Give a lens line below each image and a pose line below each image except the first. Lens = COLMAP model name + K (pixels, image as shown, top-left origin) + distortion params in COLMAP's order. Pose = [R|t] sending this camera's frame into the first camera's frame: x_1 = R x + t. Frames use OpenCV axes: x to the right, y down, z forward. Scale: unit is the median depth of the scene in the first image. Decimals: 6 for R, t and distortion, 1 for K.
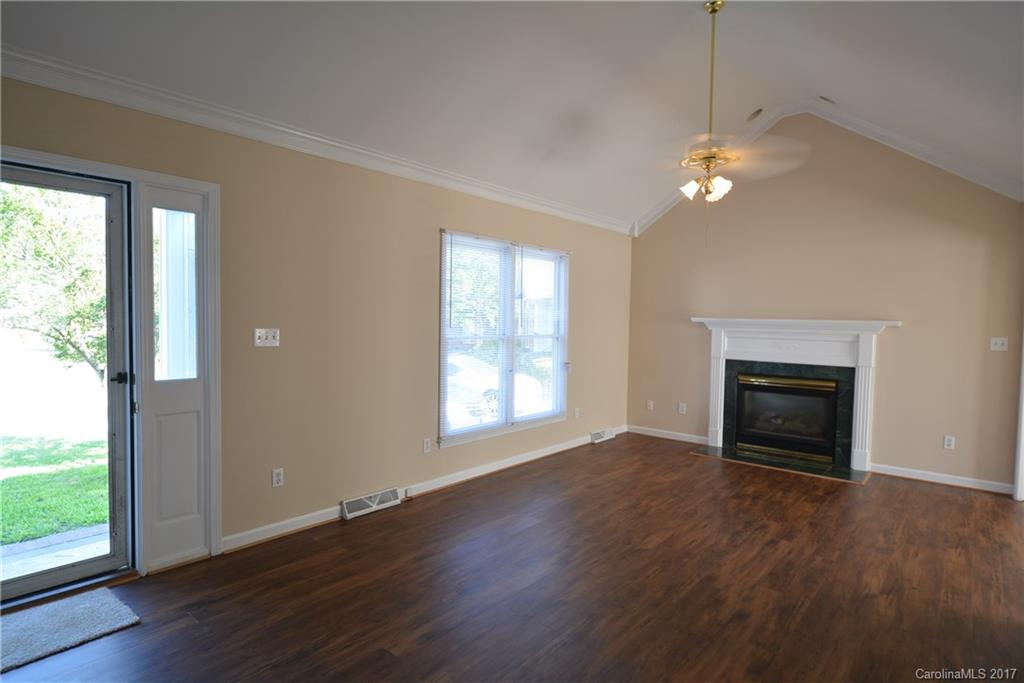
lens RADIAL K [[541.7, 0, 506.5], [0, 541.7, 342.8], [0, 0, 1]] dist [0.002893, -0.011365]
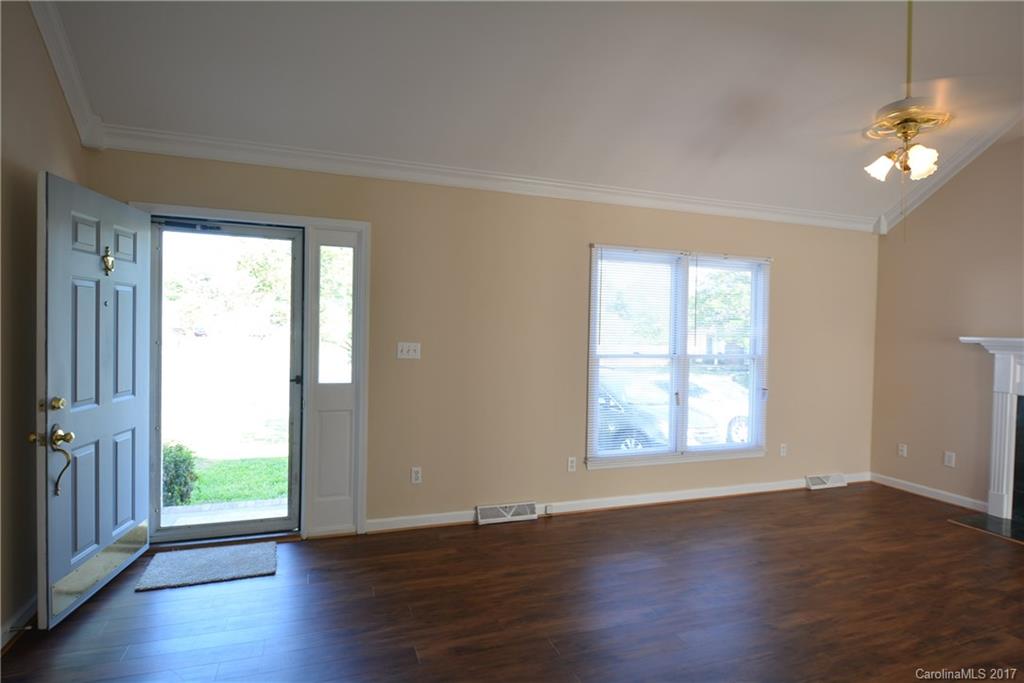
lens RADIAL K [[541.7, 0, 506.5], [0, 541.7, 342.8], [0, 0, 1]] dist [0.002893, -0.011365]
pose [[0.871957, 0.012986, -0.489410, 0.244788], [-0.028747, 0.999281, -0.024701, -0.003240], [0.488738, 0.035607, 0.871704, 0.085506]]
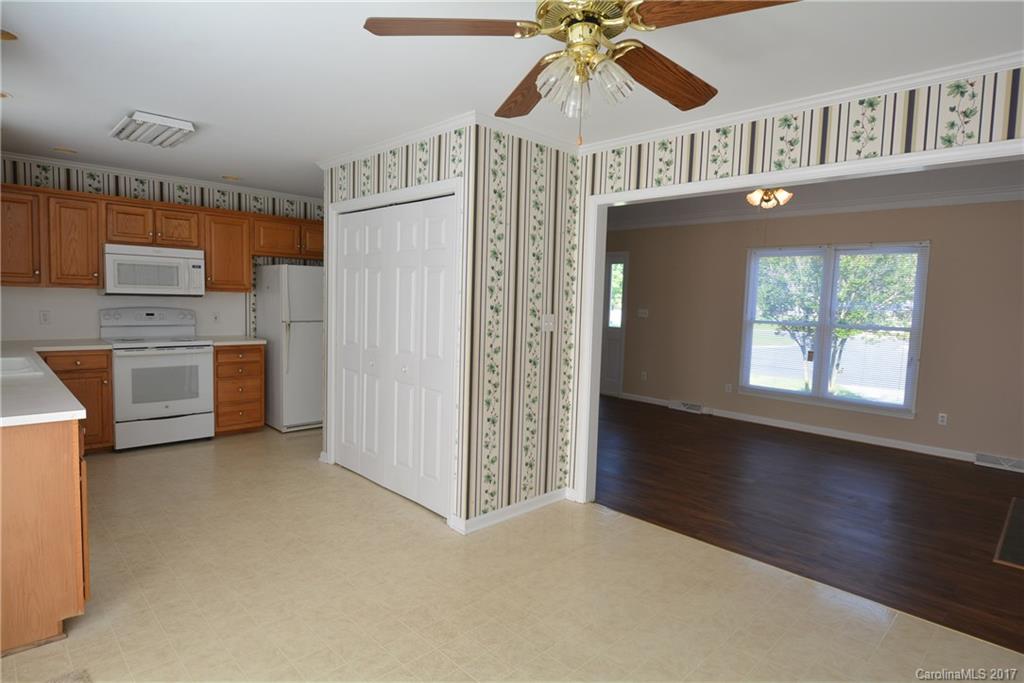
lens RADIAL K [[541.7, 0, 506.5], [0, 541.7, 342.8], [0, 0, 1]] dist [0.002893, -0.011365]
pose [[-0.096657, 0.057721, -0.993643, 1.562880], [-0.079703, 0.994662, 0.065534, 0.008931], [0.992121, 0.085530, -0.091540, 0.535749]]
